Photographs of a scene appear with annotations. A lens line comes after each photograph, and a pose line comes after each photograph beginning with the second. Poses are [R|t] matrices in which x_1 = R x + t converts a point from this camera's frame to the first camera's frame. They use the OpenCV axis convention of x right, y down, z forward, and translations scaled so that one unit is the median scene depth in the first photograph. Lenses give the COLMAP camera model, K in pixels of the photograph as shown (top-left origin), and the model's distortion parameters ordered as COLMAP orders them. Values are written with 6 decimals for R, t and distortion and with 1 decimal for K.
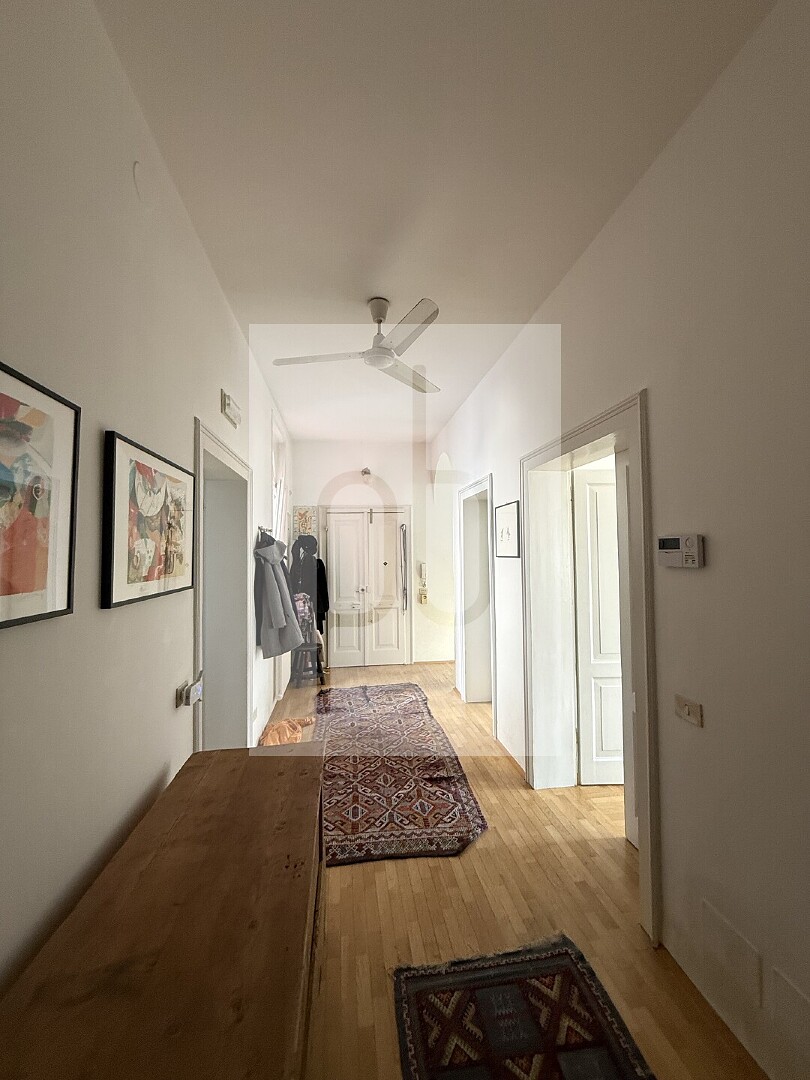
lens RADIAL K [[429.8, 0, 405.0], [0, 429.8, 540.0], [0, 0, 1]] dist [-0.000111, -0.000285]
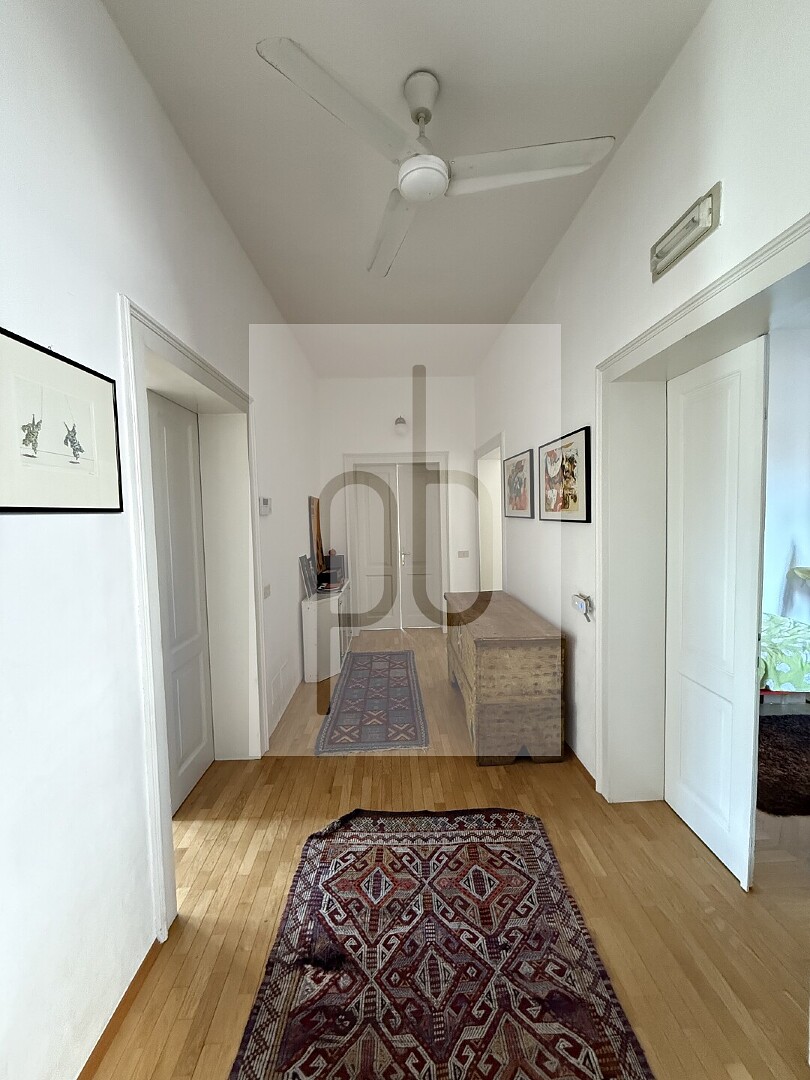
lens RADIAL K [[429.8, 0, 405.0], [0, 429.8, 540.0], [0, 0, 1]] dist [-0.000111, -0.000285]
pose [[-0.993344, 0.029674, 0.111294, -0.104654], [0.033234, 0.998989, 0.030267, 0.089909], [-0.110283, 0.033764, -0.993327, 1.892696]]
